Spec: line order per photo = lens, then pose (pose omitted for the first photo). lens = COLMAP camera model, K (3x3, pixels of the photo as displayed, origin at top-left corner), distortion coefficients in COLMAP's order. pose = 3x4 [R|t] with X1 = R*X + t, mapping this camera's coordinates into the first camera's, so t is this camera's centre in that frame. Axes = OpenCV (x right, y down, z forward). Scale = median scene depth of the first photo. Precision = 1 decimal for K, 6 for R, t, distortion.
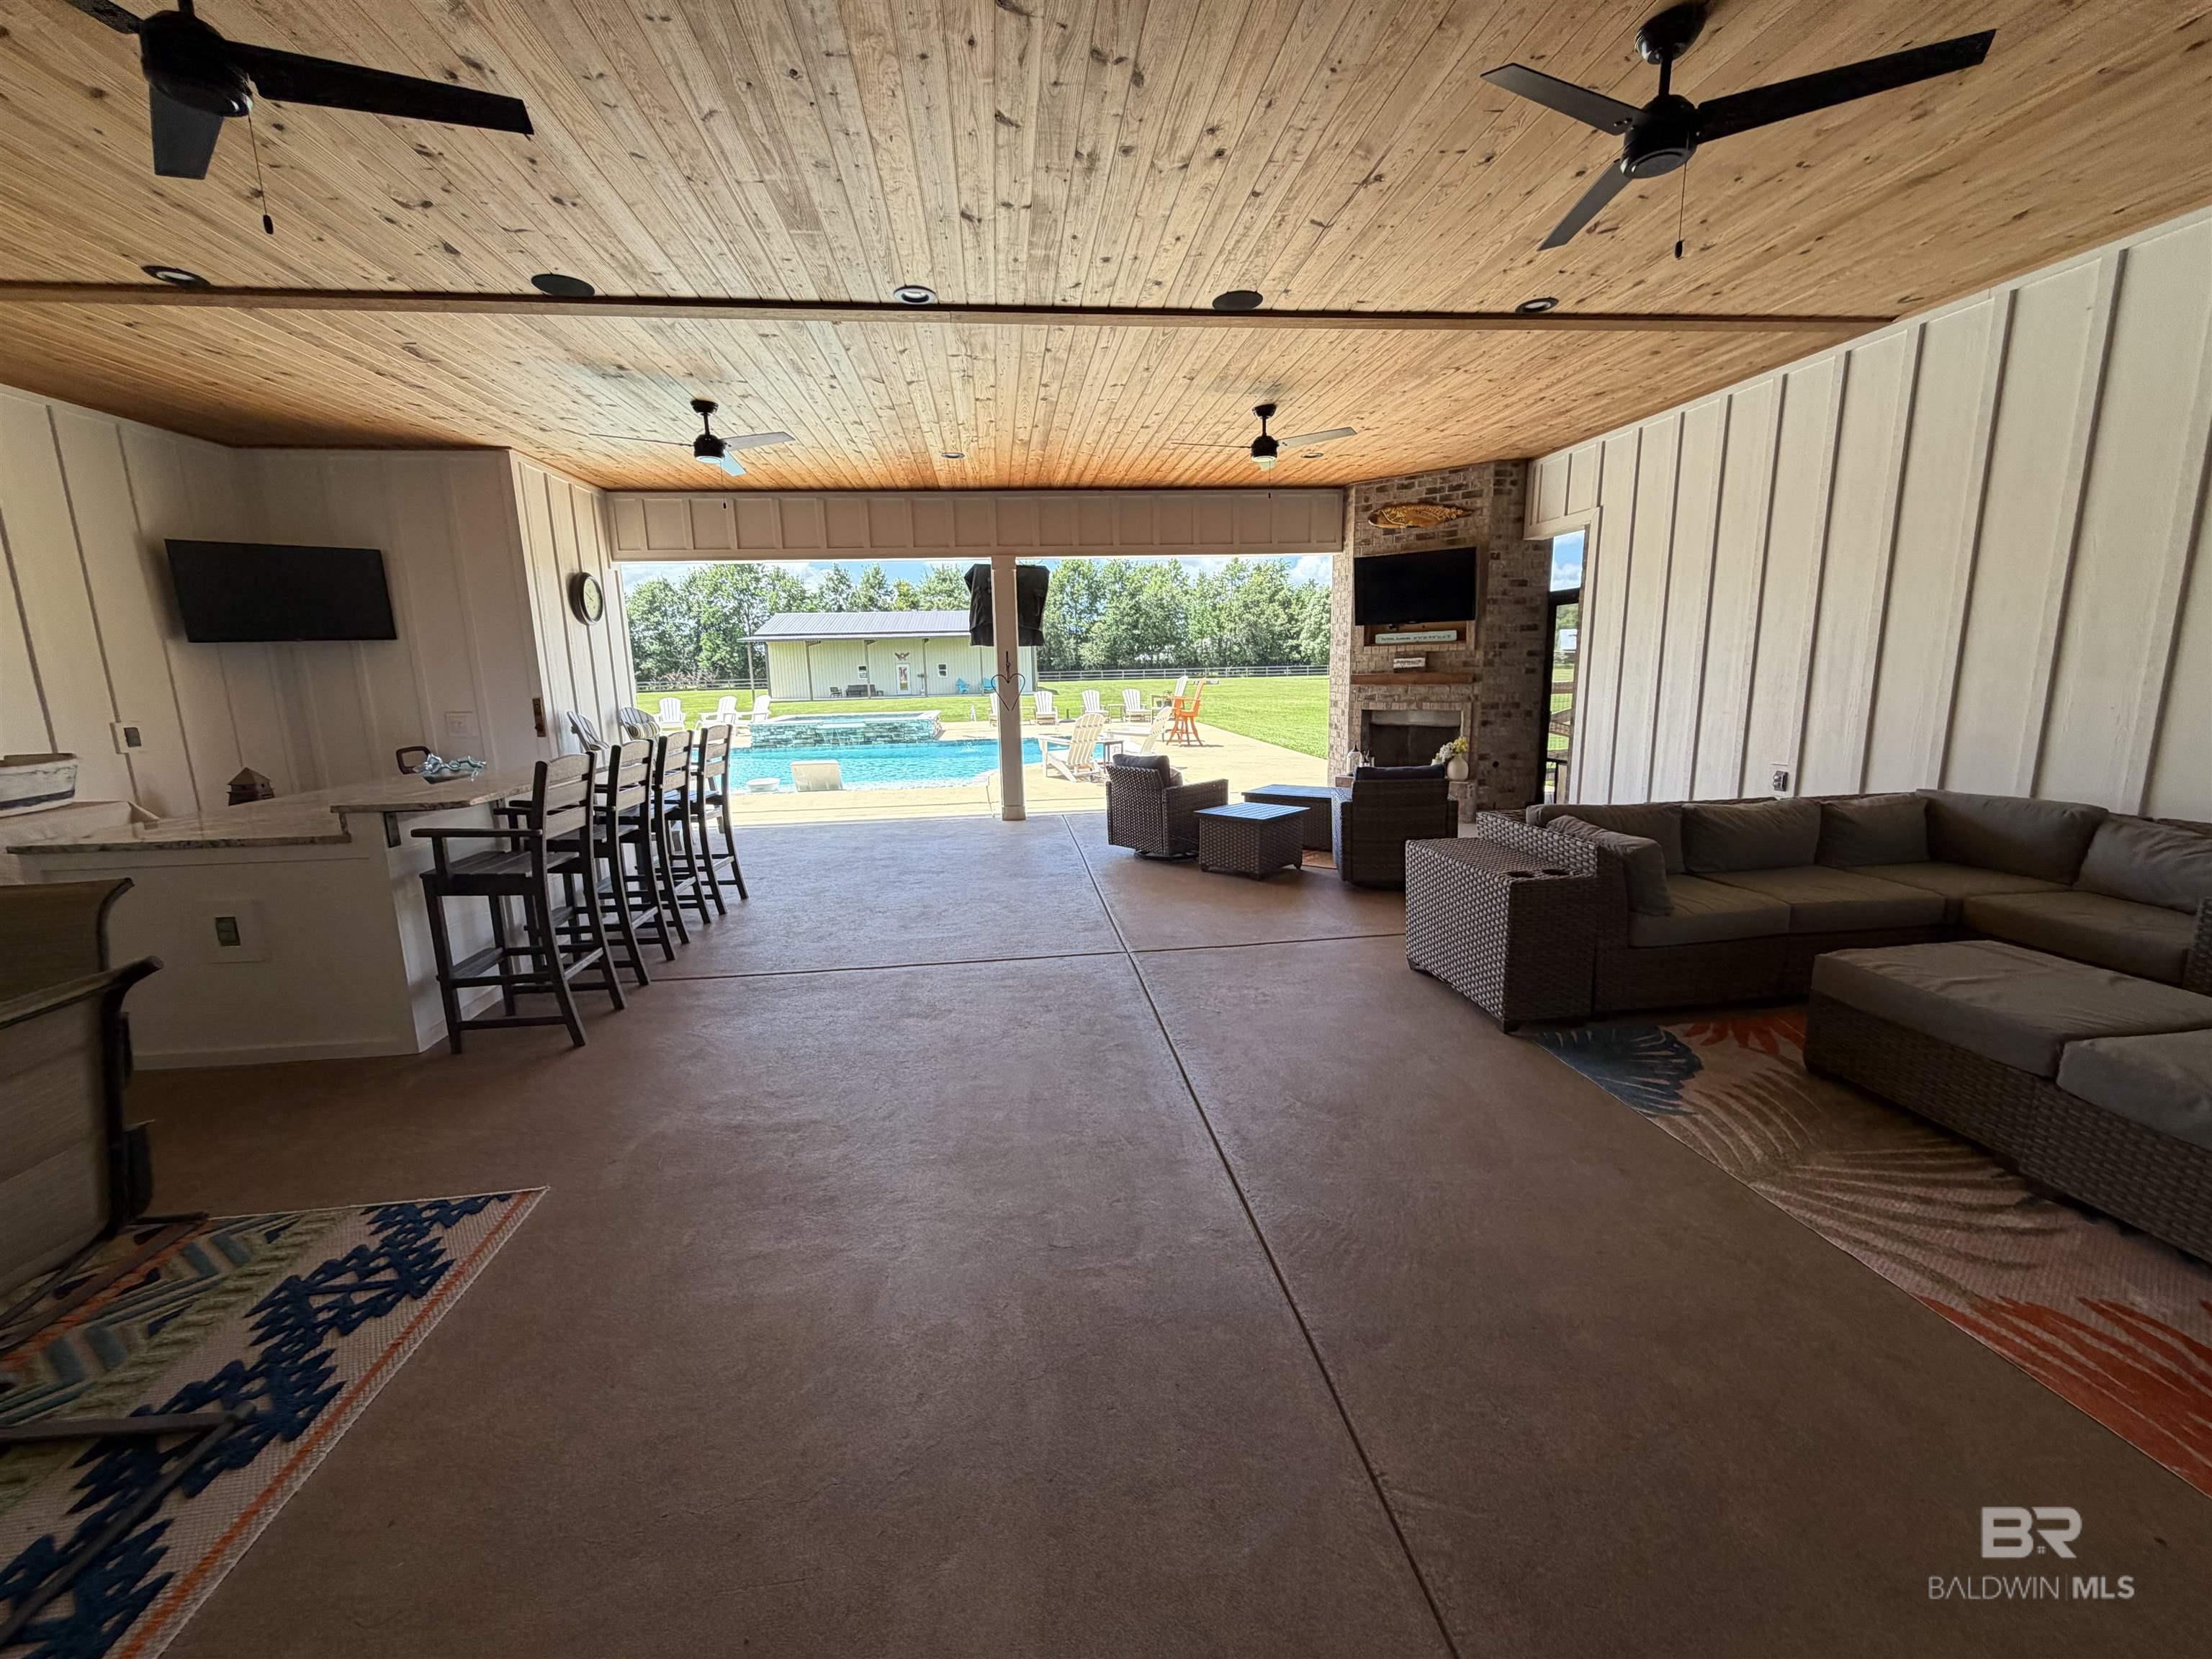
lens RADIAL K [[879.5, 0, 1098.1], [0, 879.5, 825.1], [0, 0, 1]] dist [-0.001117, 0.000507]
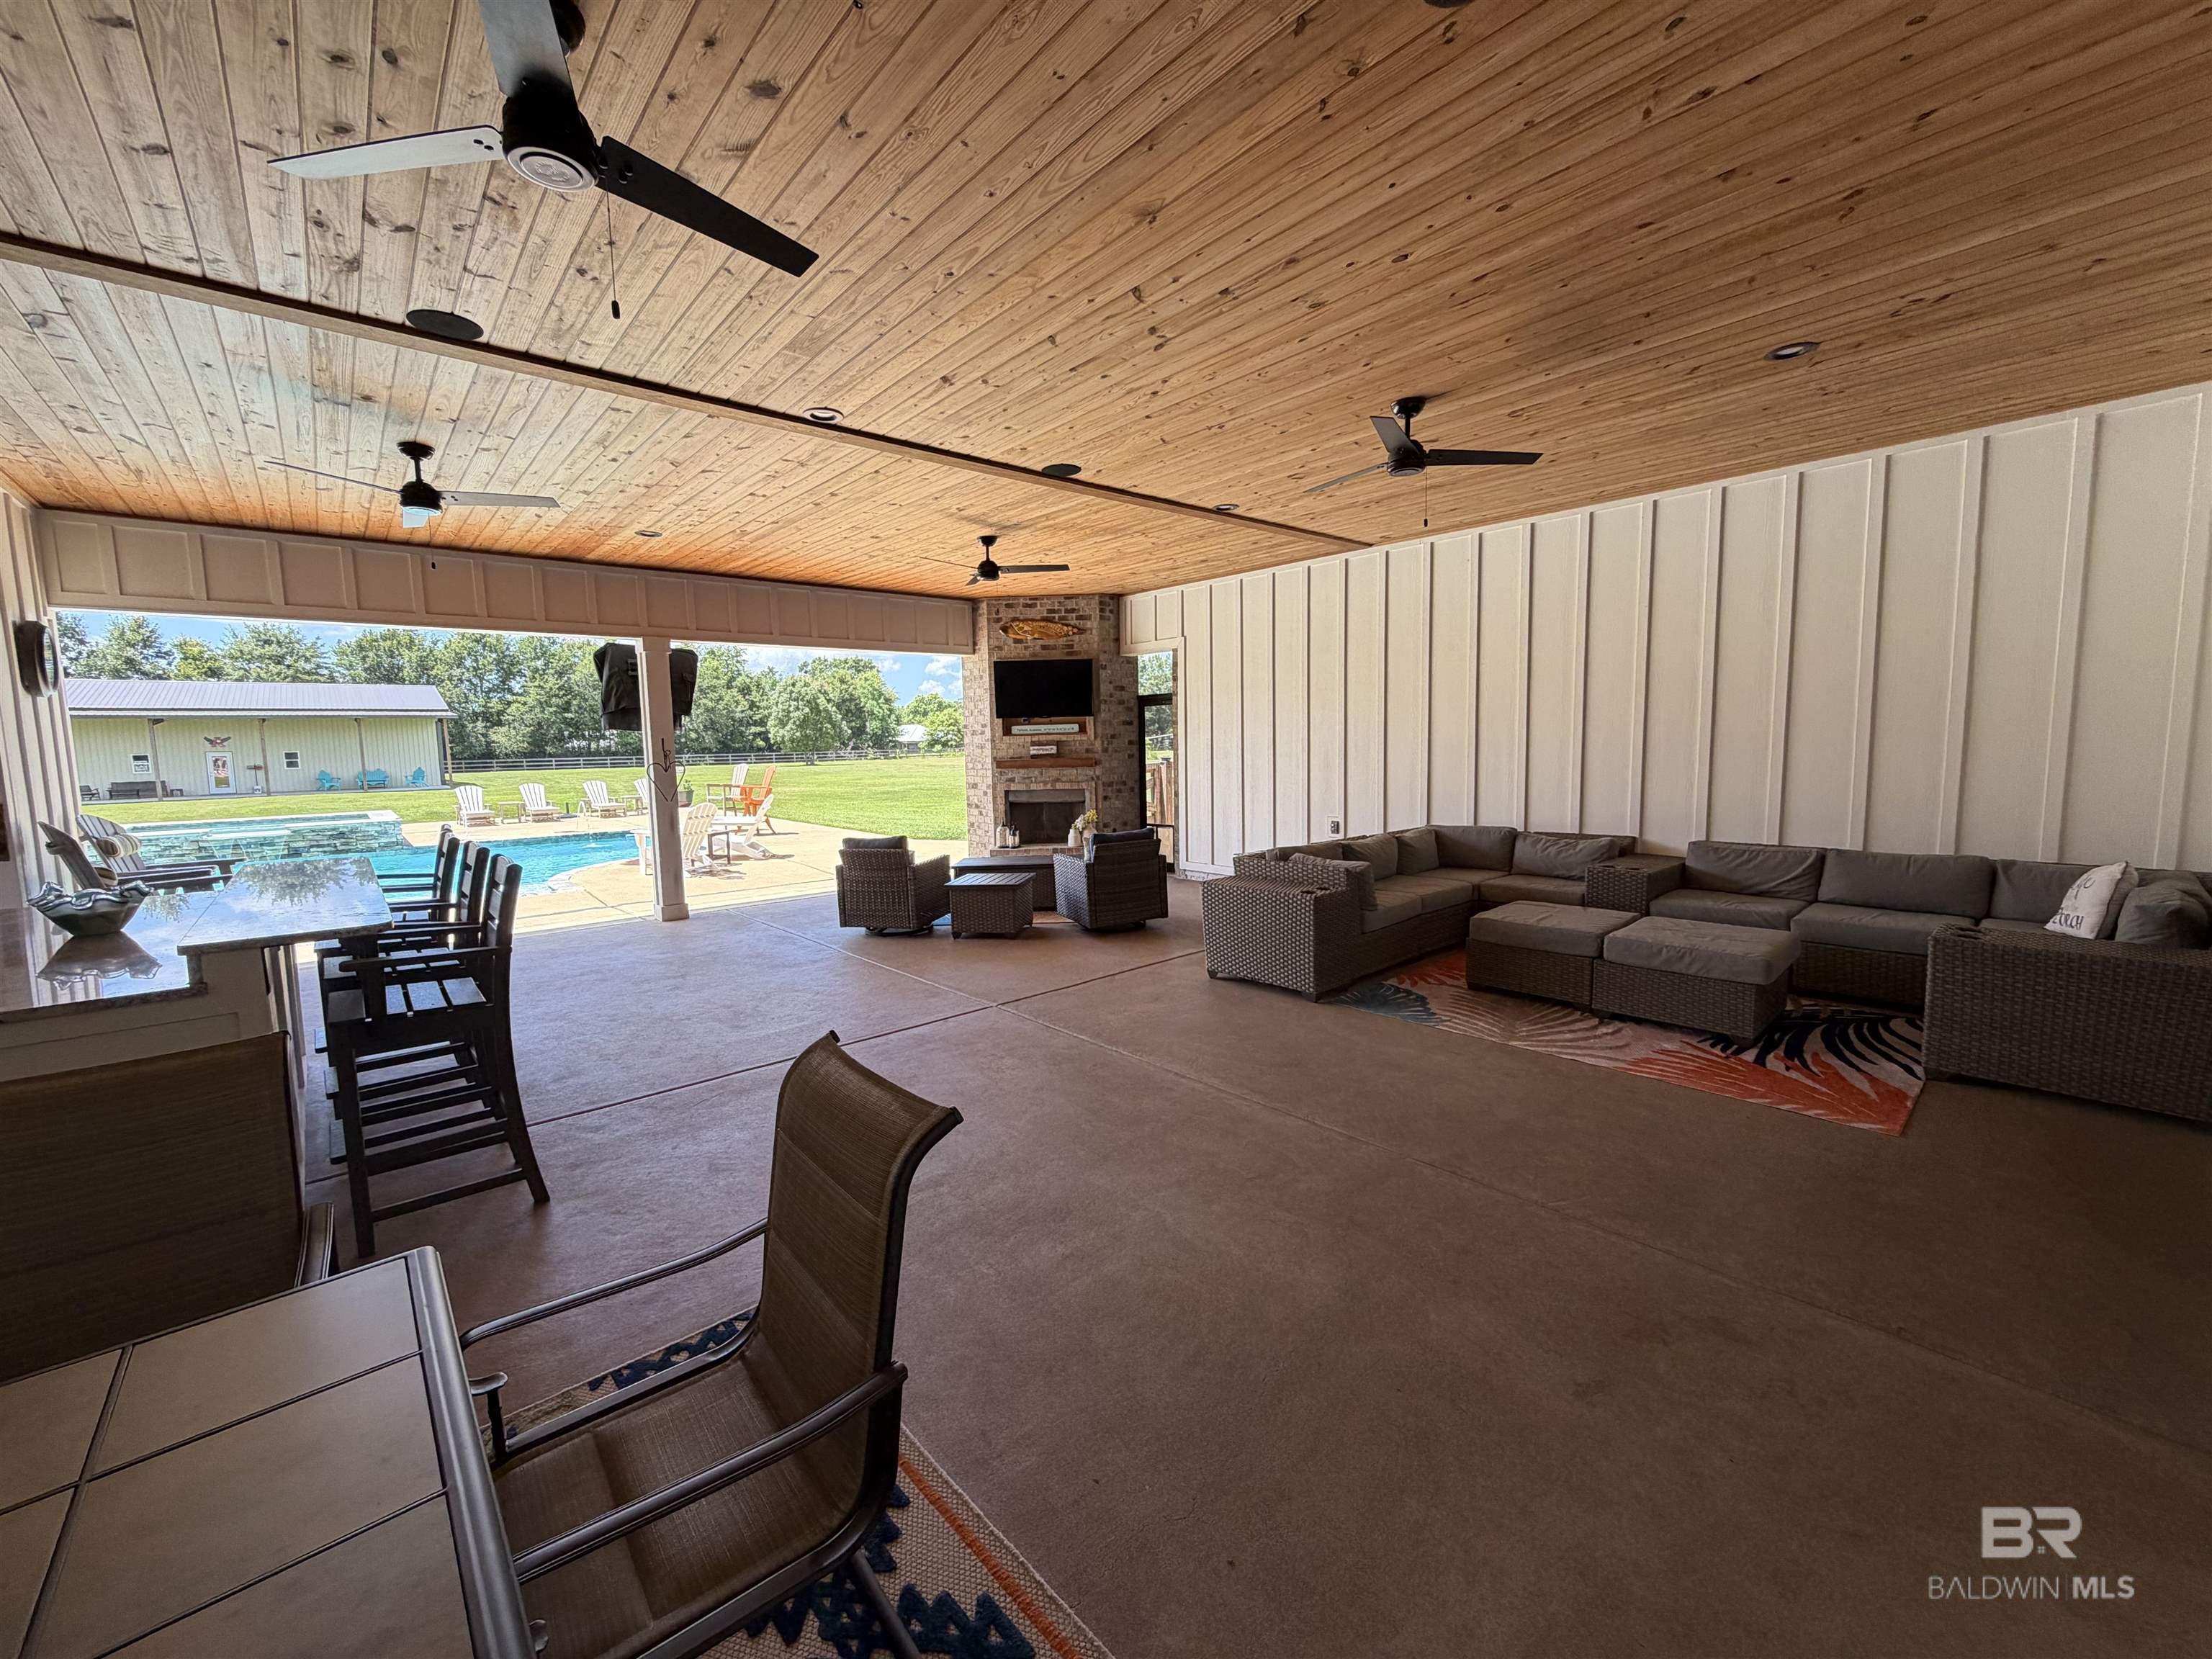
lens RADIAL K [[879.5, 0, 1098.1], [0, 879.5, 825.1], [0, 0, 1]] dist [-0.001117, 0.000507]
pose [[0.824157, -0.048865, 0.564249, -0.341783], [0.103434, 0.992502, -0.065125, 0.002129], [-0.556836, 0.112036, 0.823032, -0.013417]]
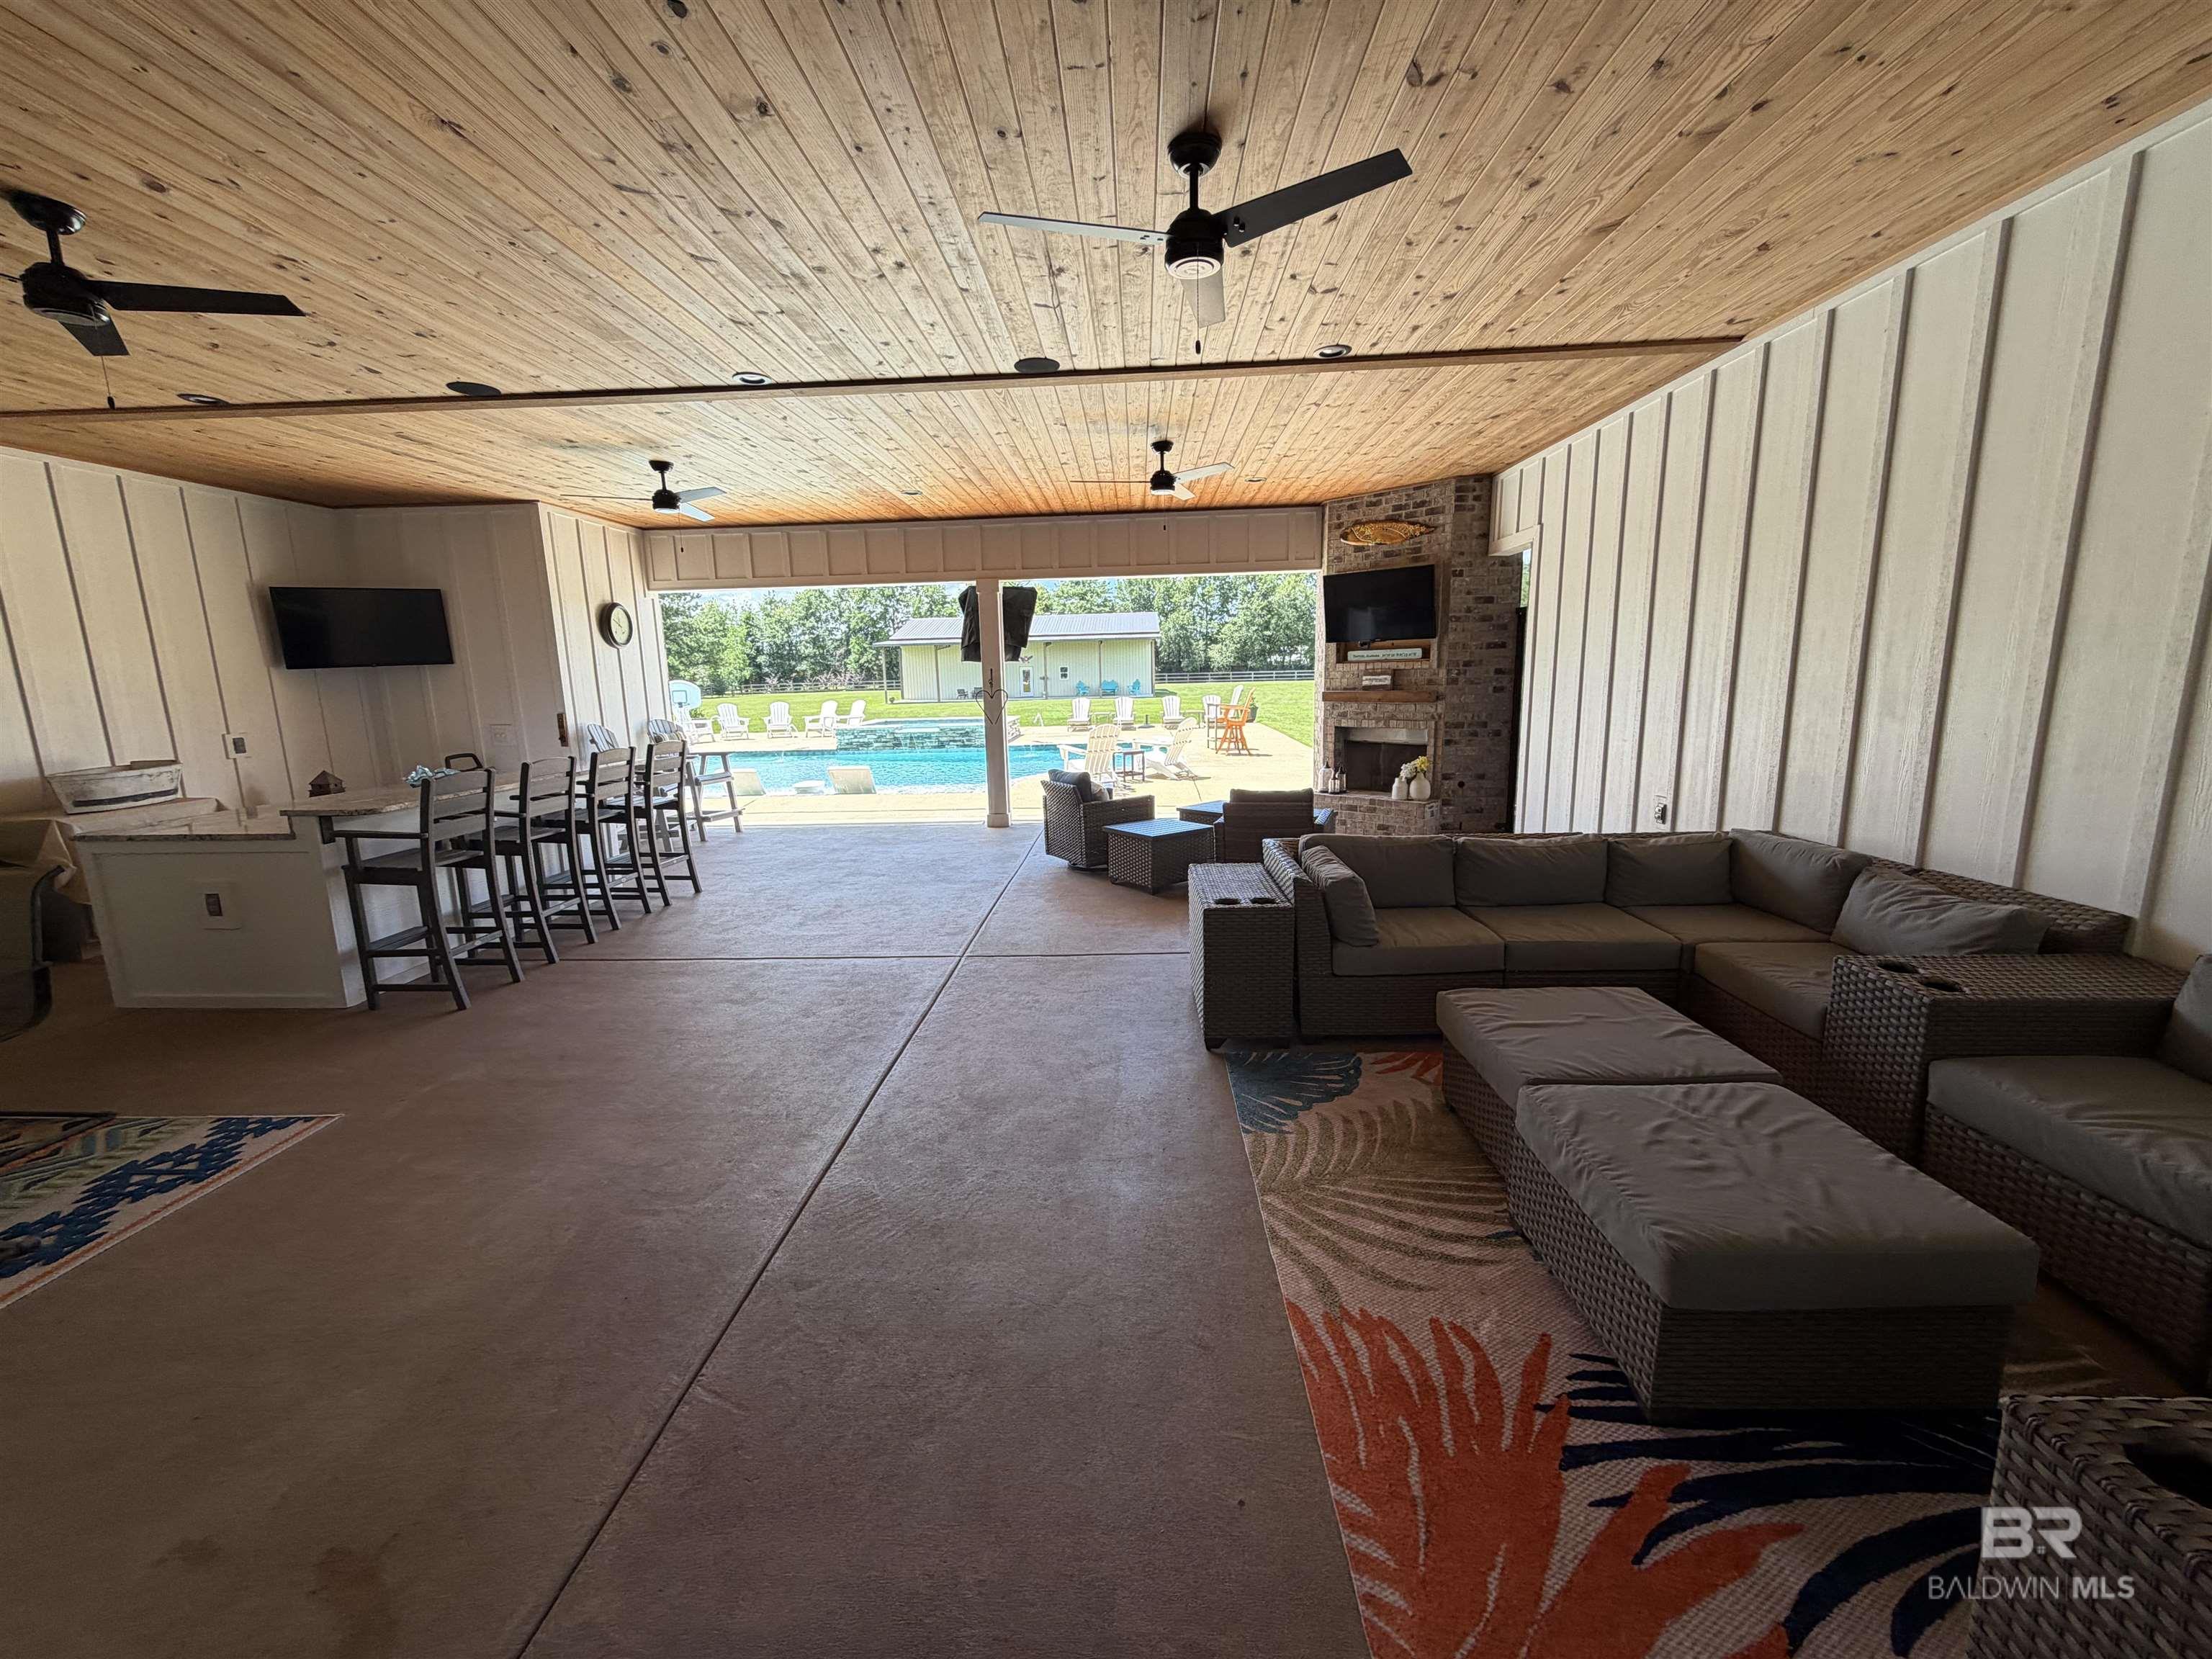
lens RADIAL K [[879.5, 0, 1098.1], [0, 879.5, 825.1], [0, 0, 1]] dist [-0.001117, 0.000507]
pose [[0.987269, 0.027048, -0.156744, 0.264968], [-0.027103, 0.999631, 0.001782, -0.018345], [0.156735, 0.002489, 0.987638, -0.041331]]
